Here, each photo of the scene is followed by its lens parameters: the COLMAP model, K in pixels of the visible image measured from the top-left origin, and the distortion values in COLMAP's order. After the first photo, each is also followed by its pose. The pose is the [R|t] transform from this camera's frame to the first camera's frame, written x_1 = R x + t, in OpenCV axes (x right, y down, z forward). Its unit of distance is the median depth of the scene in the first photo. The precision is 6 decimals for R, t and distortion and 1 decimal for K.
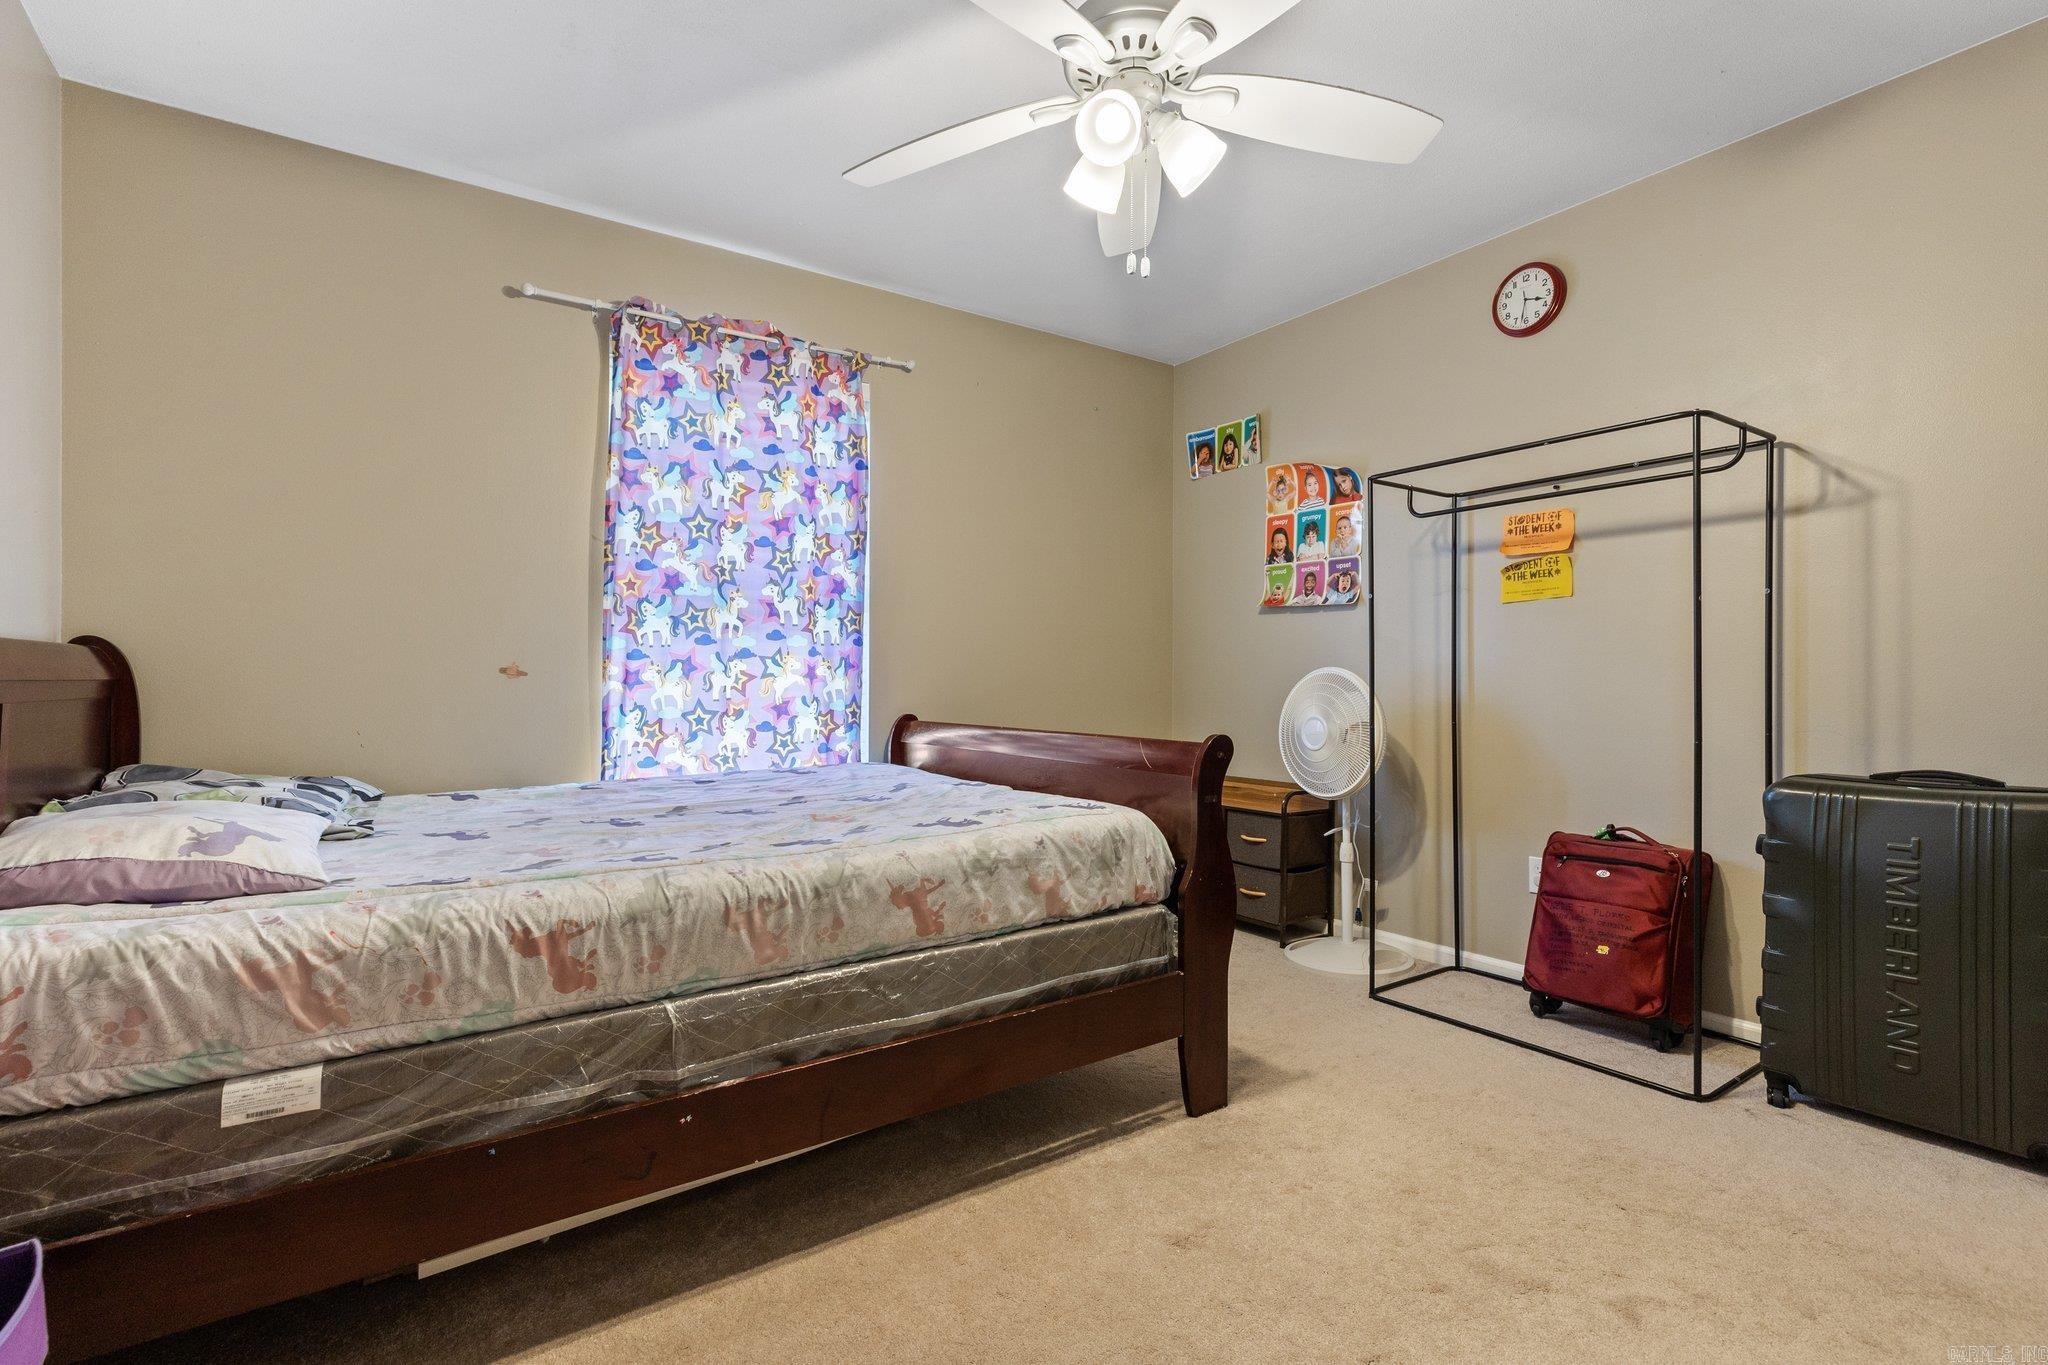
lens RADIAL K [[925.9, 0, 1025.8], [0, 925.9, 682.4], [0, 0, 1]] dist [0.005324, -0.001262]
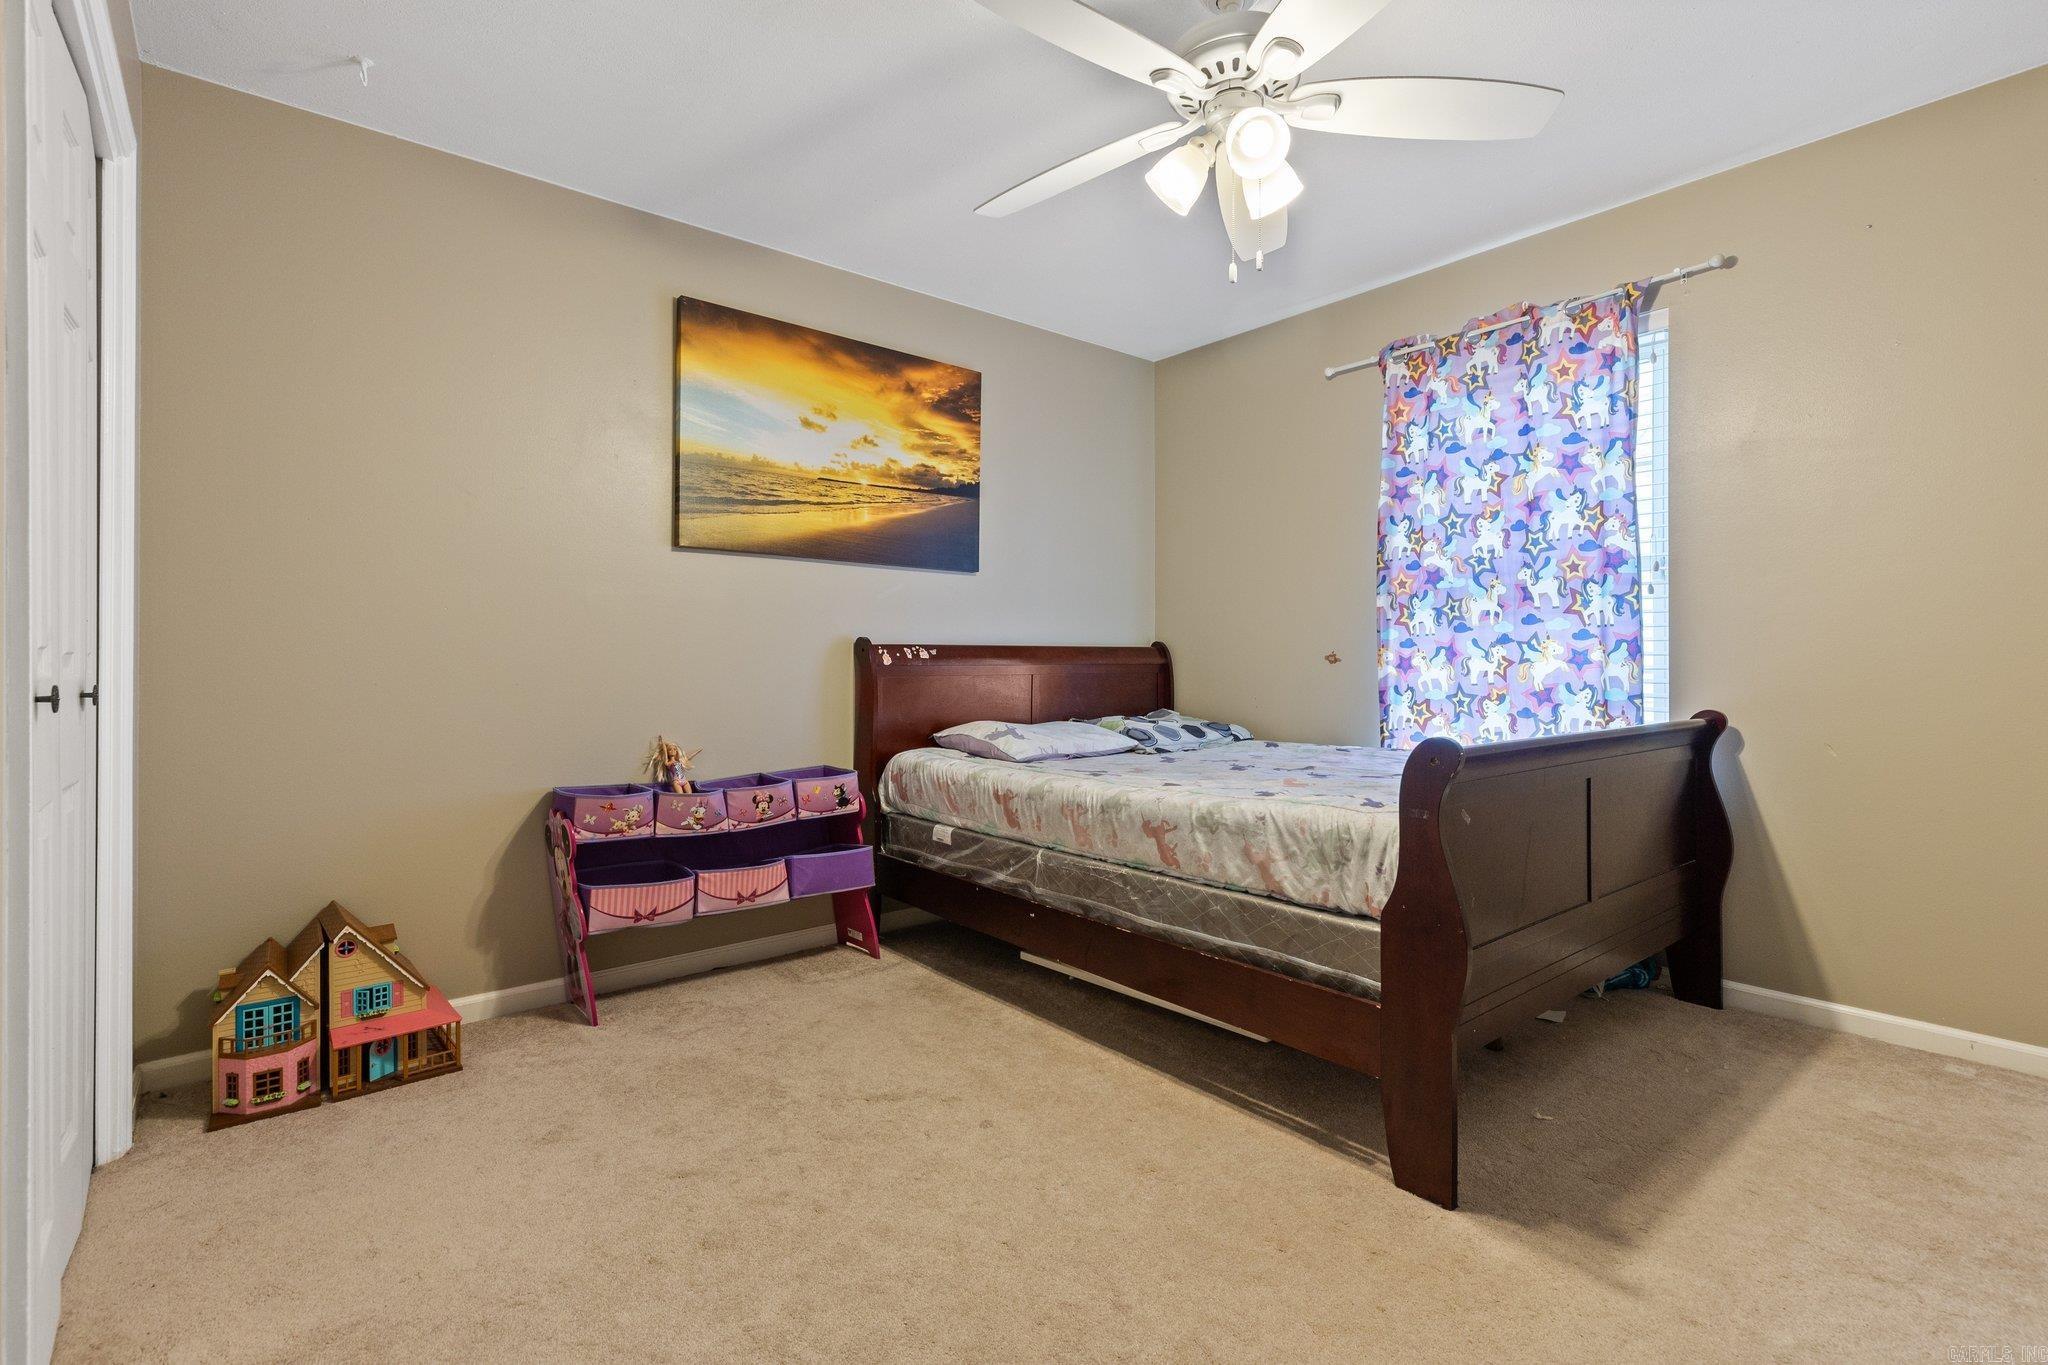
lens RADIAL K [[925.9, 0, 1028.5], [0, 925.9, 662.1], [0, 0, 1]] dist [0.005324, -0.001262]
pose [[0.103934, 0.000444, -0.994584, 0.675842], [-0.002957, 0.999996, 0.000138, -0.004937], [0.994580, 0.002927, 0.103935, 0.394608]]
